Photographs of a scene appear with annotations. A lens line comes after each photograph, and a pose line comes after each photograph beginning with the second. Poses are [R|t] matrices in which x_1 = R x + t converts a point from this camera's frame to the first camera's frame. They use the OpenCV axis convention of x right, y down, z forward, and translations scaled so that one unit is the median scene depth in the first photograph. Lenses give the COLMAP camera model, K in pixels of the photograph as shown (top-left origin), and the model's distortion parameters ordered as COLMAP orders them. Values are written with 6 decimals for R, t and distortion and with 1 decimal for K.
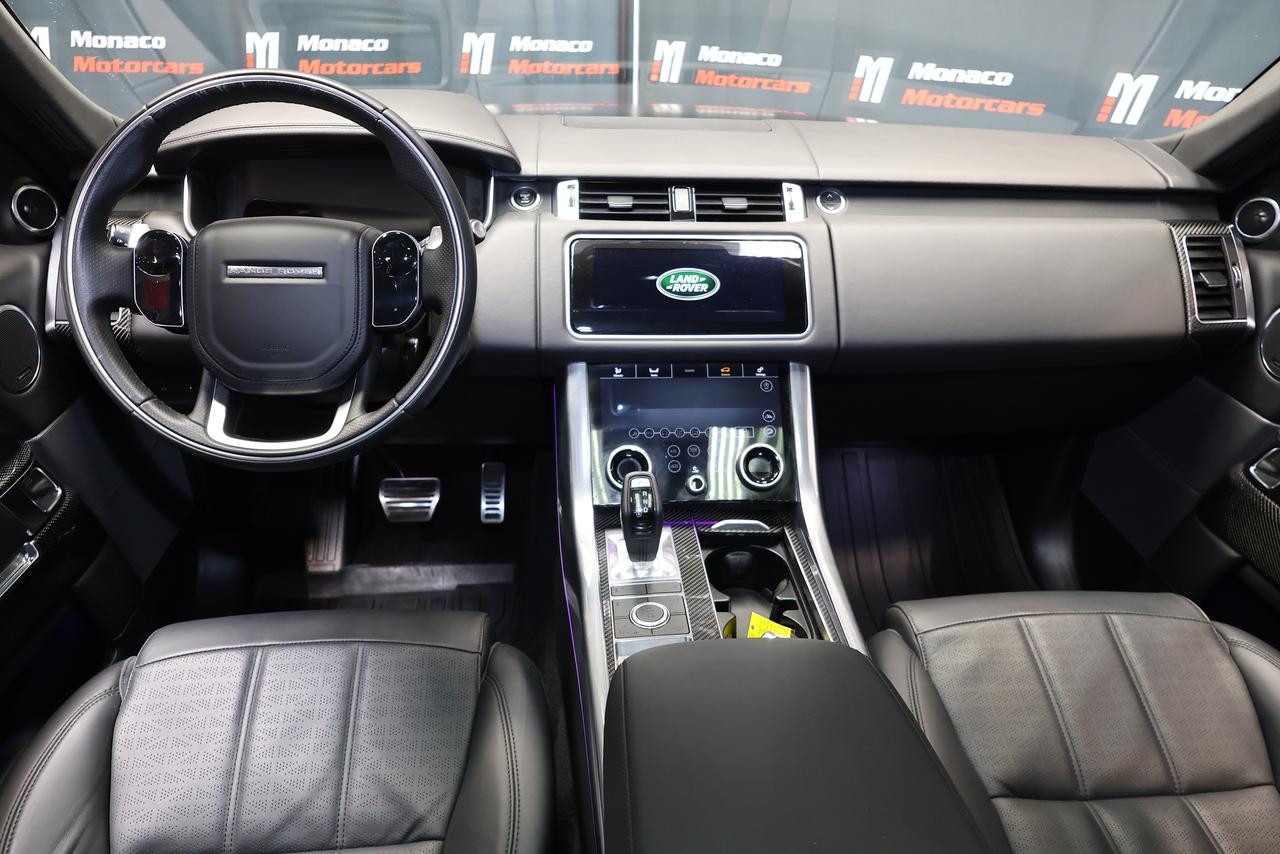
lens RADIAL K [[824.4, 0, 640.0], [0, 824.4, 427.0], [0, 0, 1]] dist [-0.022599, -0.002818]
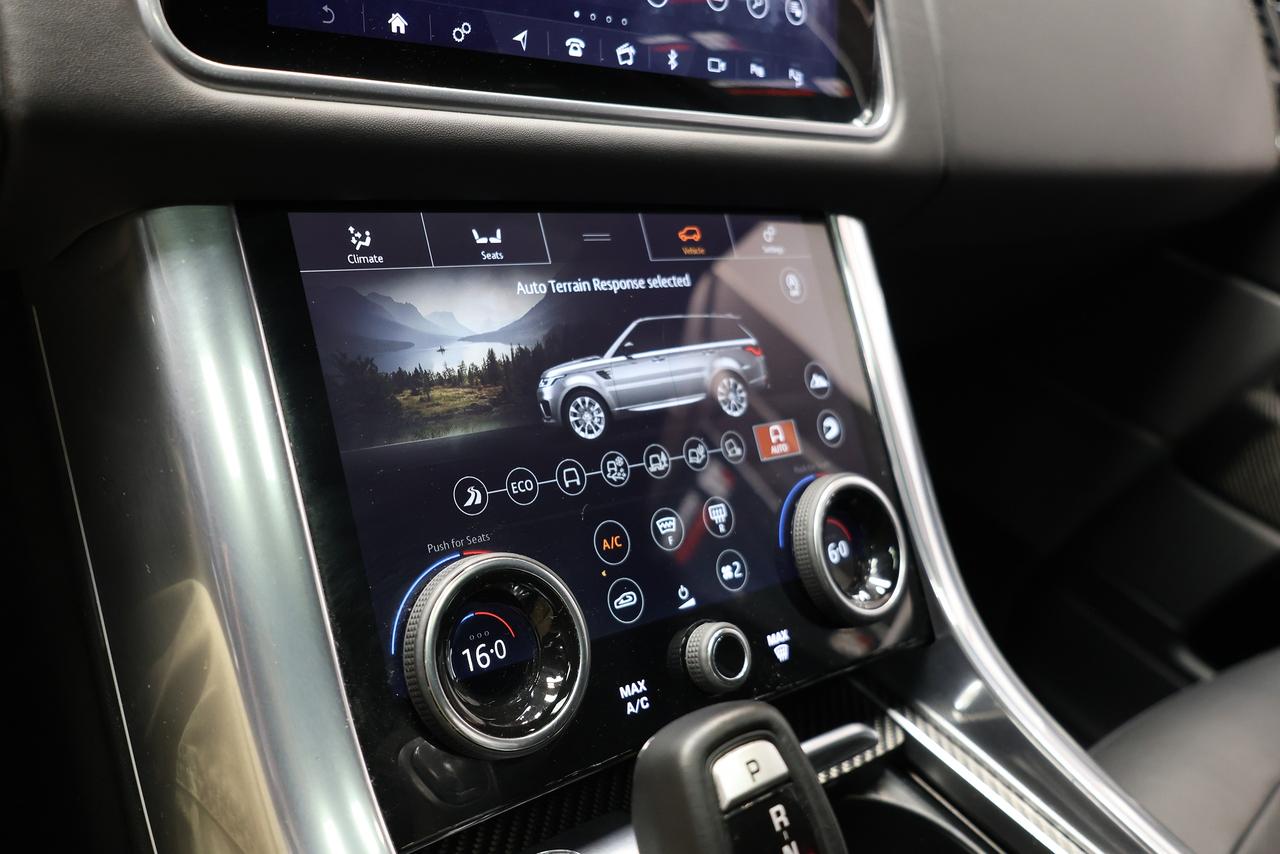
lens RADIAL K [[1171.5, 0, 640.0], [0, 1171.5, 427.0], [0, 0, 1]] dist [0.001553, 0.002048]
pose [[0.788520, -0.098450, 0.607078, -0.174006], [0.037838, 0.993000, 0.111889, -0.048902], [-0.613844, -0.065256, 0.786725, 0.681883]]
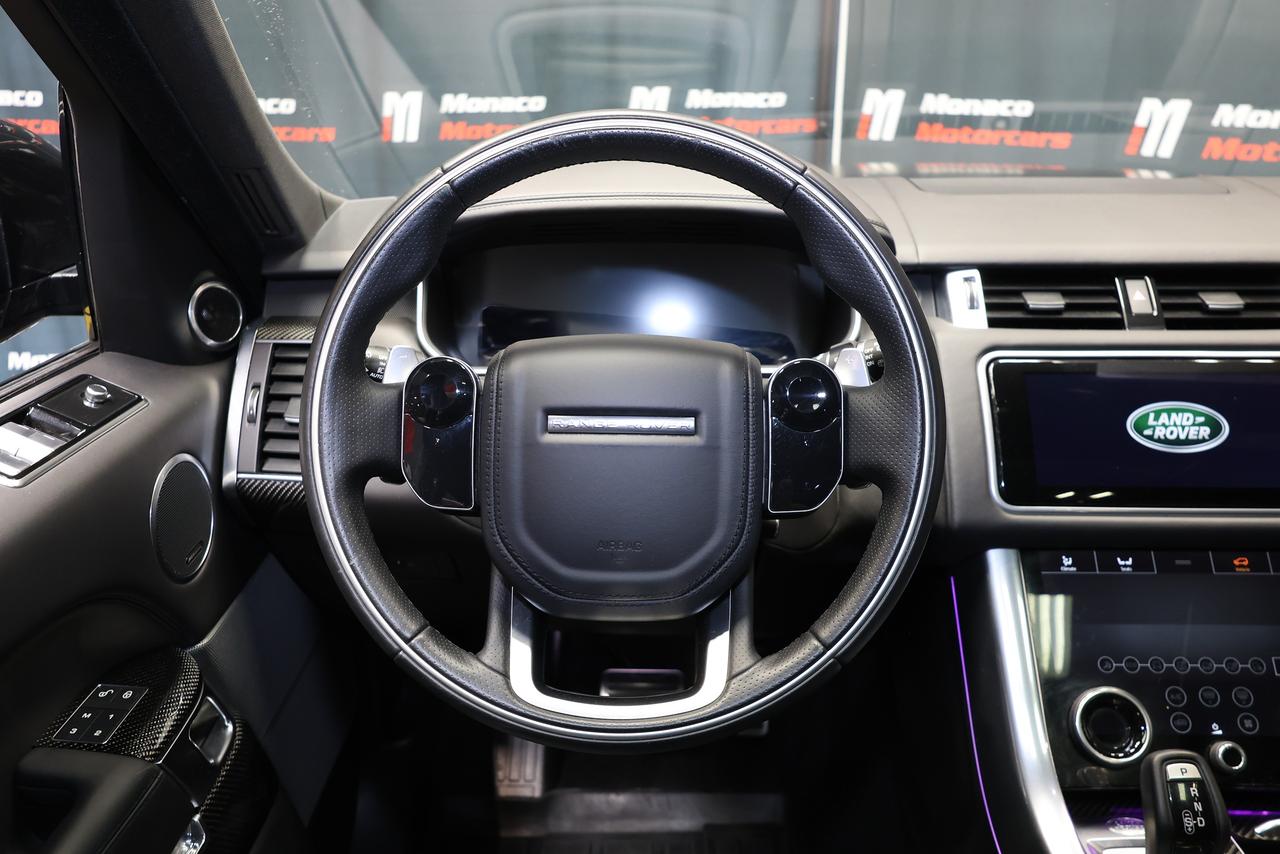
lens RADIAL K [[948.4, 0, 640.0], [0, 948.4, 427.0], [0, 0, 1]] dist [-0.012929, -0.006714]
pose [[0.993299, 0.006791, -0.115374, -0.272736], [-0.019406, 0.993899, -0.108572, -0.085588], [0.113933, 0.110083, 0.987371, 0.225914]]
